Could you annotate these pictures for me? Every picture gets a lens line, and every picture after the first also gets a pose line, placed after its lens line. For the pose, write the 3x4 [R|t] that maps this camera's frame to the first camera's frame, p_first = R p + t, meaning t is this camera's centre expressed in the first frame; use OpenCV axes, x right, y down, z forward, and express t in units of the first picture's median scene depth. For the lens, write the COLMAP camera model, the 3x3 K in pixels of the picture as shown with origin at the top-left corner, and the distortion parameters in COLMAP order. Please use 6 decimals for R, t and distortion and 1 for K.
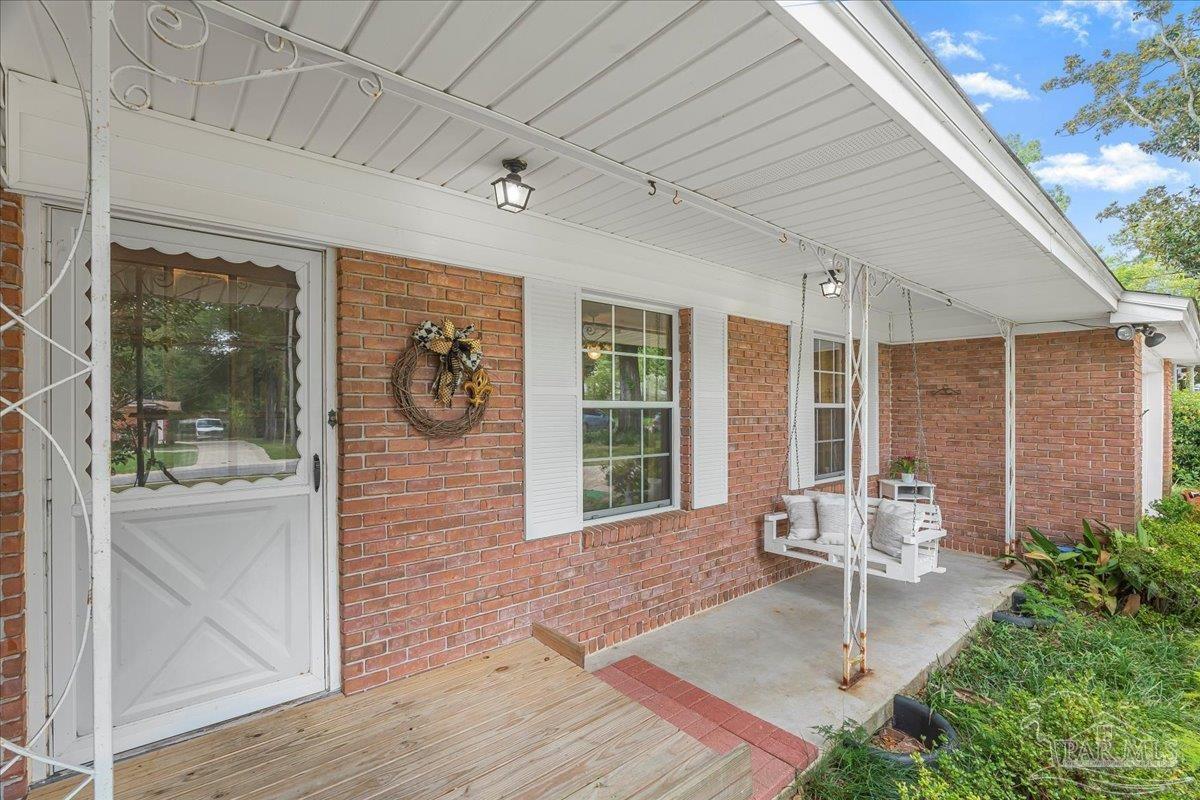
lens RADIAL K [[533.8, 0, 600.8], [0, 533.8, 405.9], [0, 0, 1]] dist [-0.023111, -0.000128]
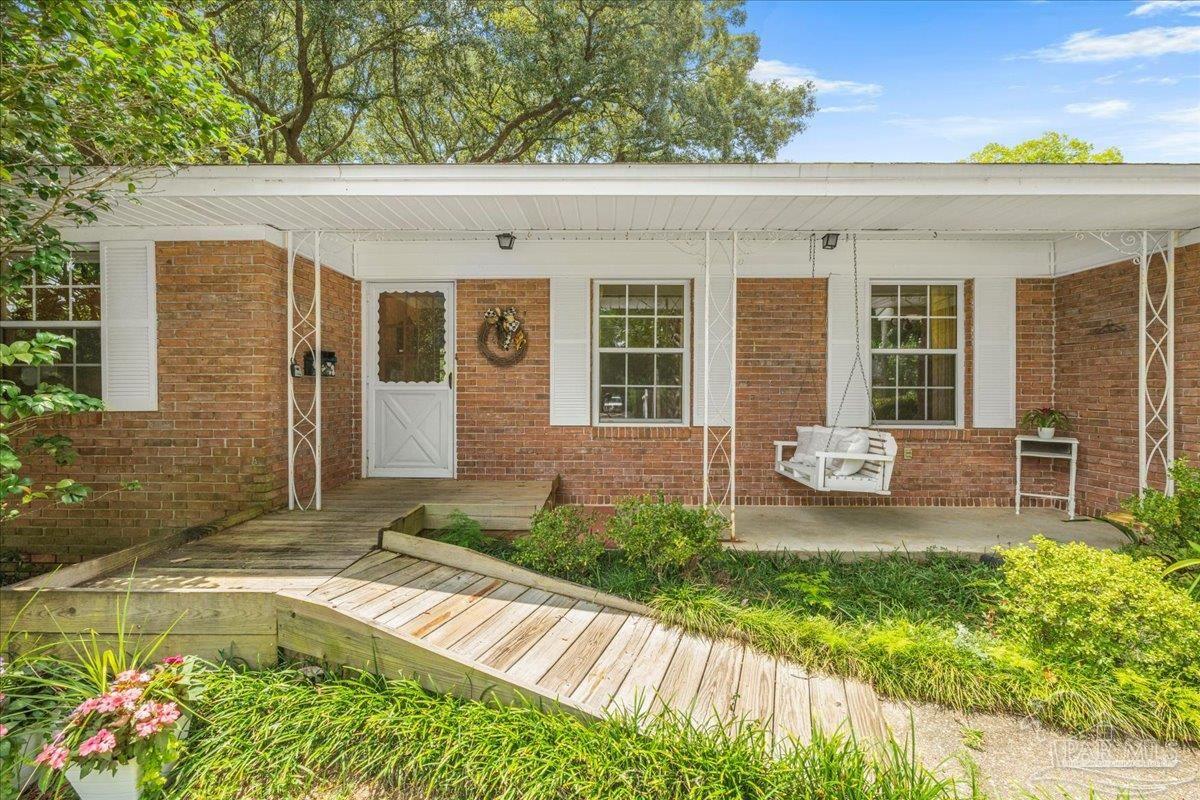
lens RADIAL K [[530.4, 0, 600.0], [0, 530.4, 400.0], [0, 0, 1]] dist [-0.003098, -0.000666]
pose [[0.750055, 0.015248, -0.661200, 1.161950], [-0.003000, 0.999802, 0.019653, 0.131248], [0.661368, -0.012757, 0.749953, -0.222585]]
